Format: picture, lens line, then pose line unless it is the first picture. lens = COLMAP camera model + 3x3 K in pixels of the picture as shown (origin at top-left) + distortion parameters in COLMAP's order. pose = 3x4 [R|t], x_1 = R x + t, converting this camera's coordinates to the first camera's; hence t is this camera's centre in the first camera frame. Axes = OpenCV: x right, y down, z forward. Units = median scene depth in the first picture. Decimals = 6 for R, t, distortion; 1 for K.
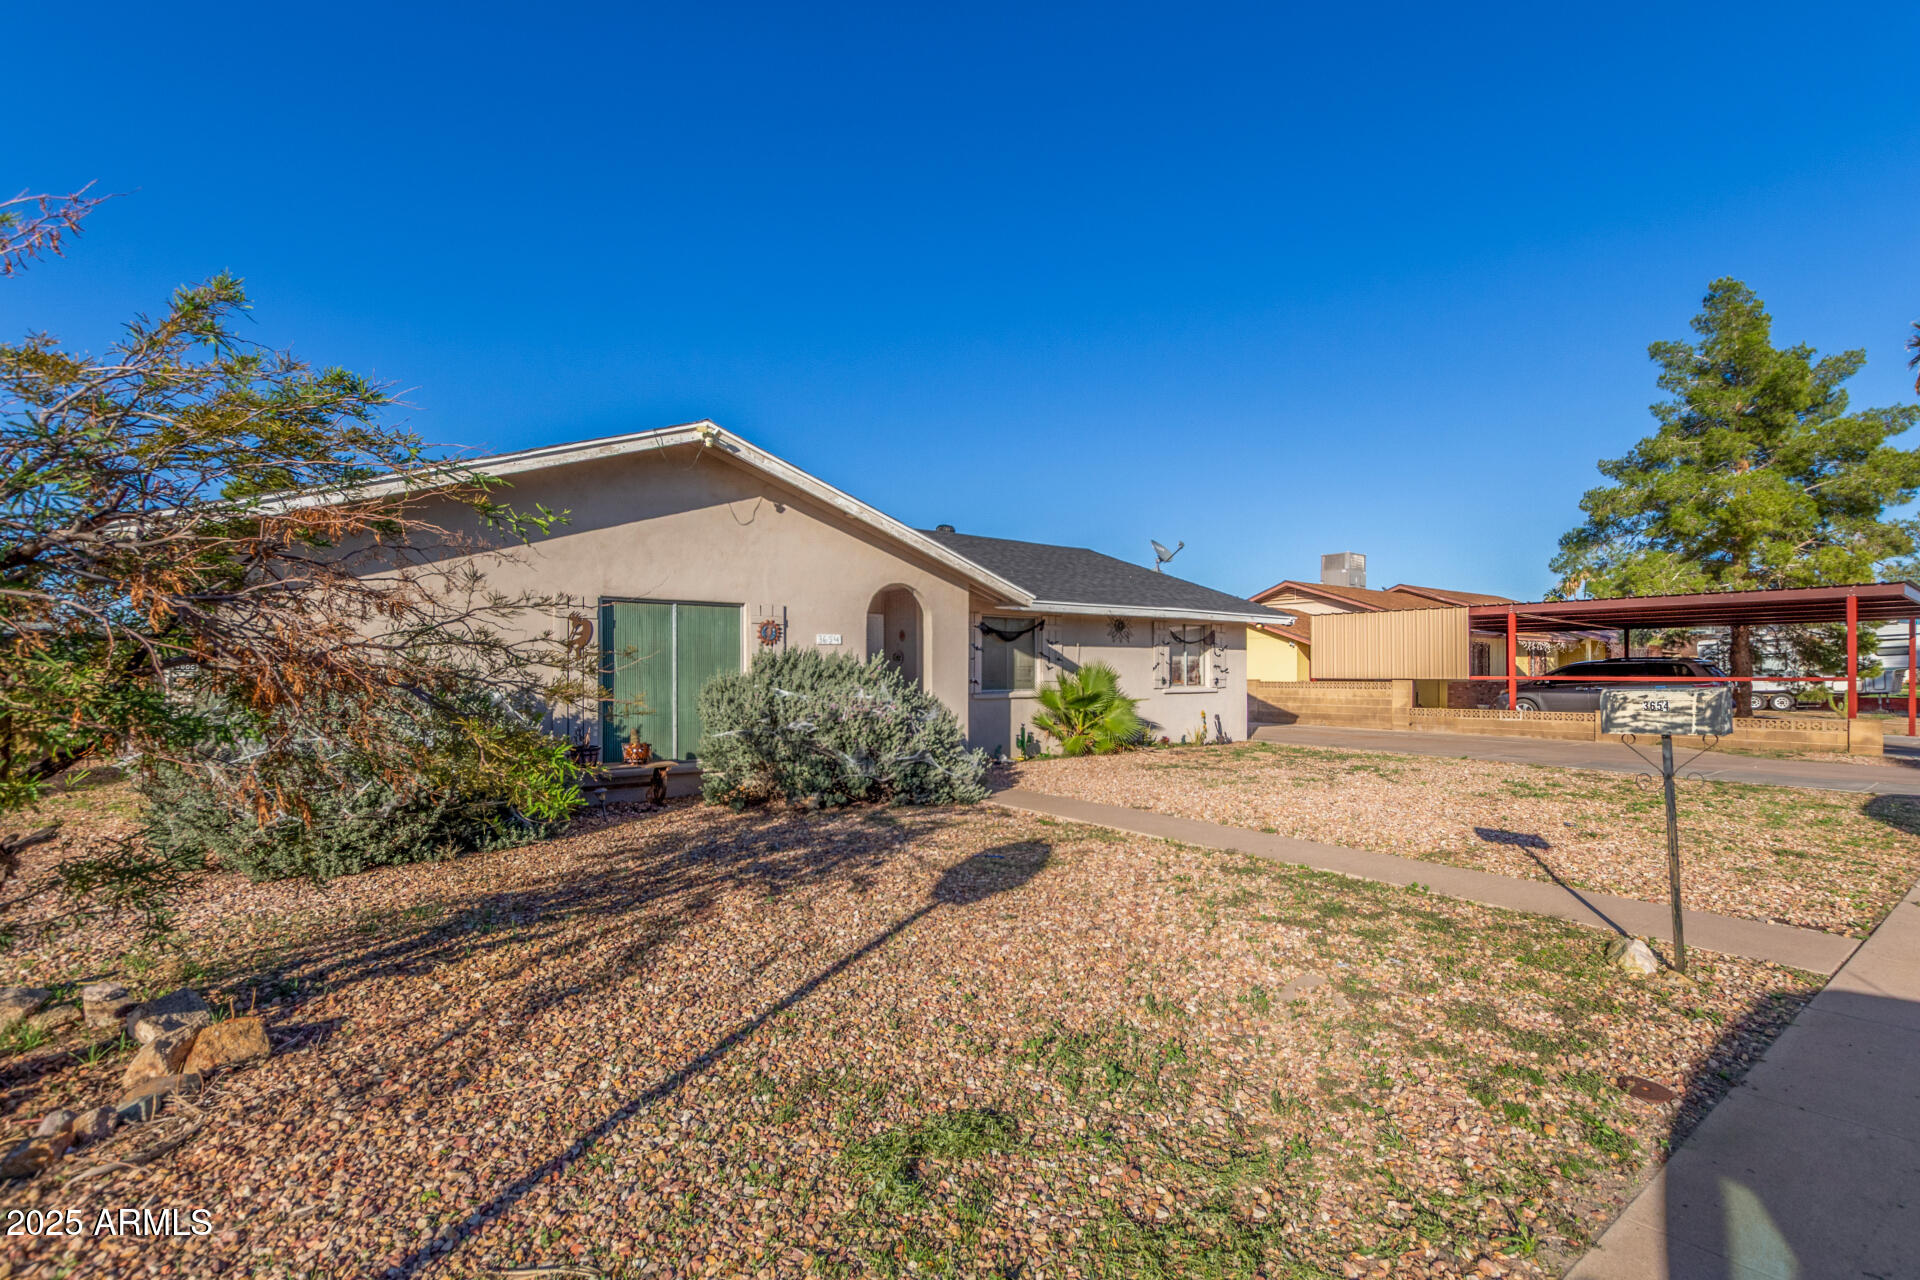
lens RADIAL K [[857.2, 0, 963.2], [0, 857.2, 672.9], [0, 0, 1]] dist [0.000306, -0.000127]
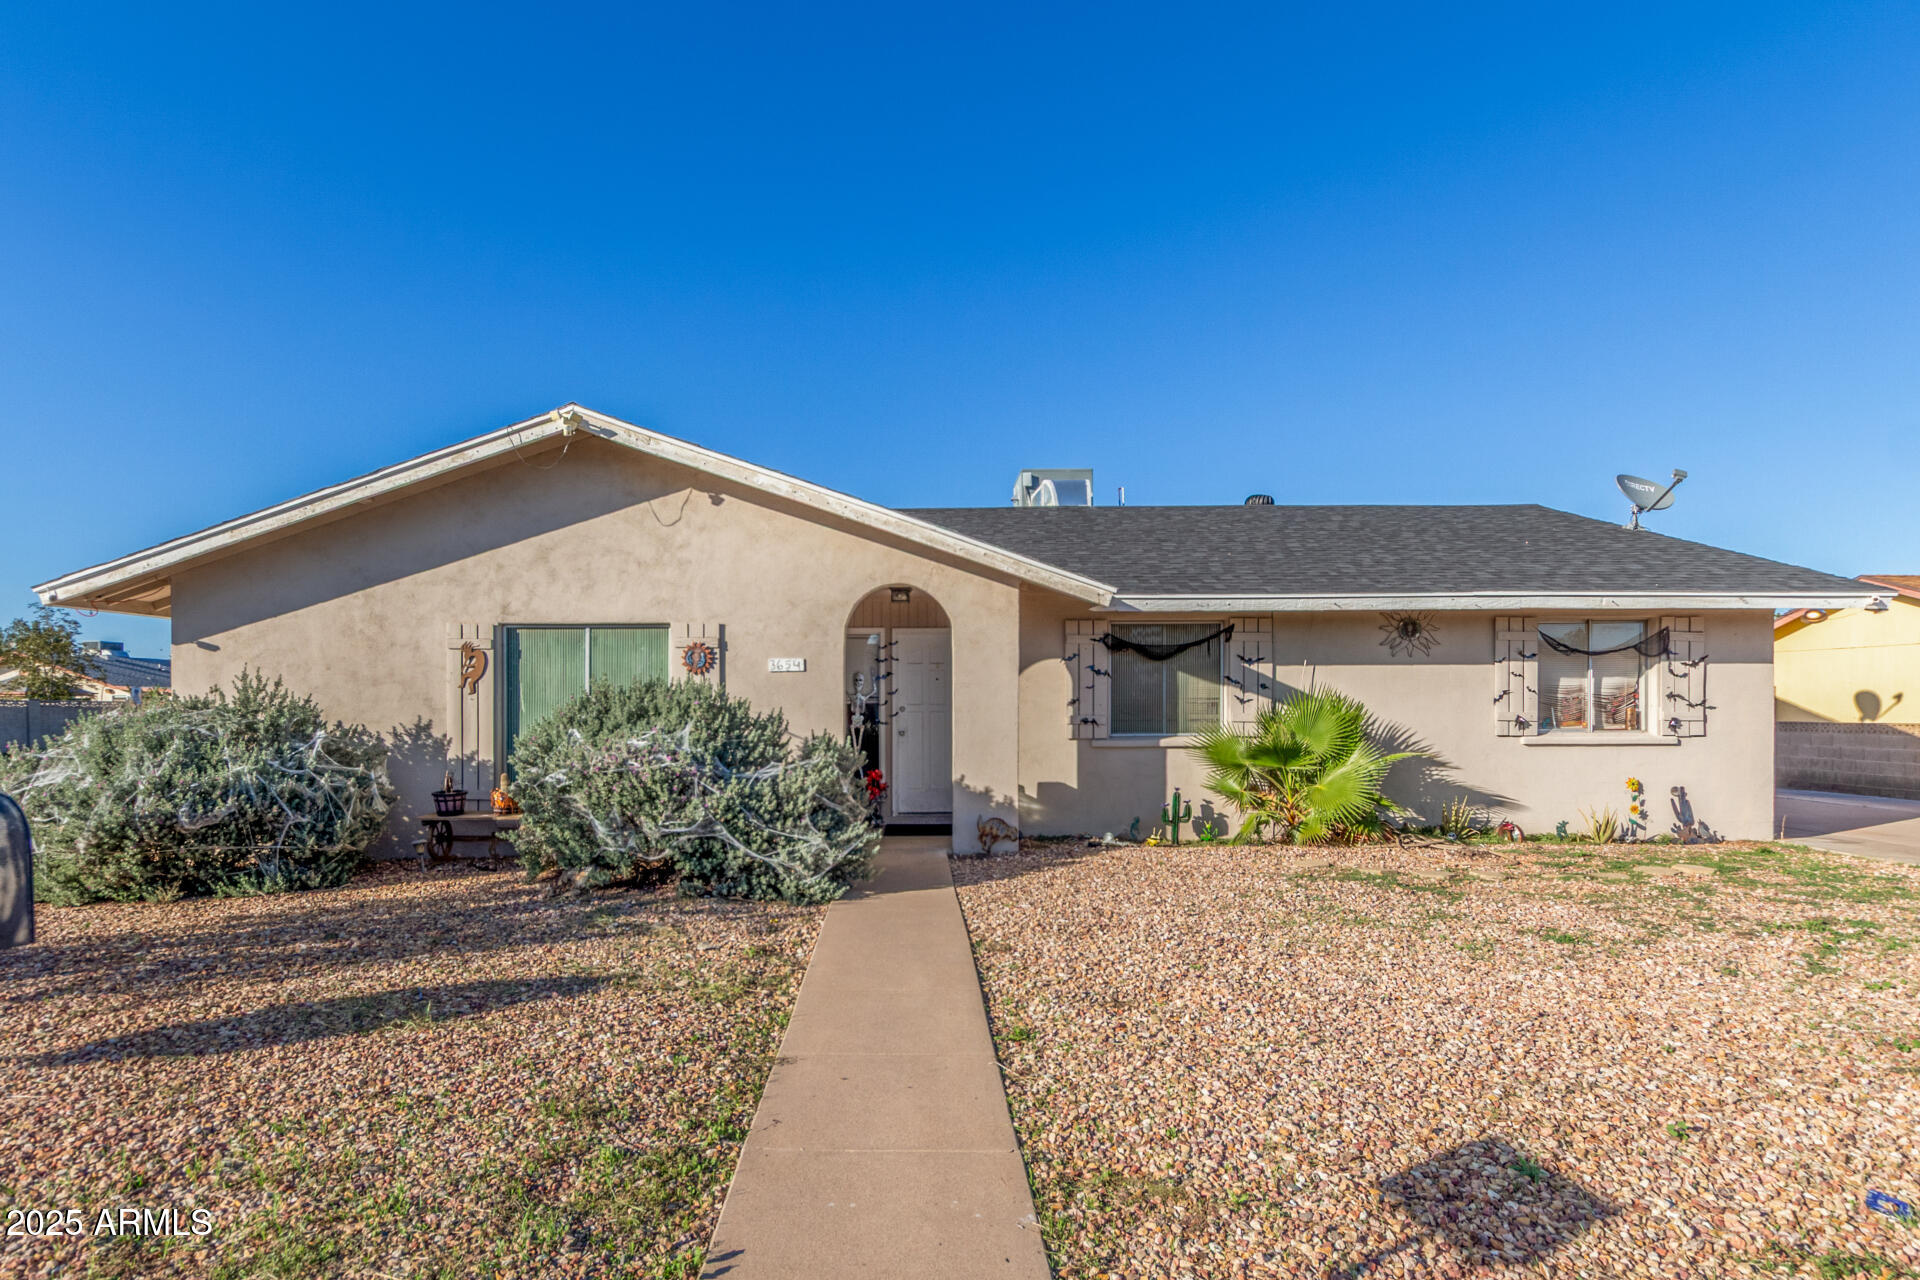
lens RADIAL K [[984.4, 0, 956.5], [0, 984.4, 706.7], [0, 0, 1]] dist [0.000916, 0.000160]
pose [[0.802027, -0.001301, -0.597286, 0.384703], [0.001296, 0.999999, -0.000437, -0.001234], [0.597286, -0.000424, 0.802028, 0.311934]]
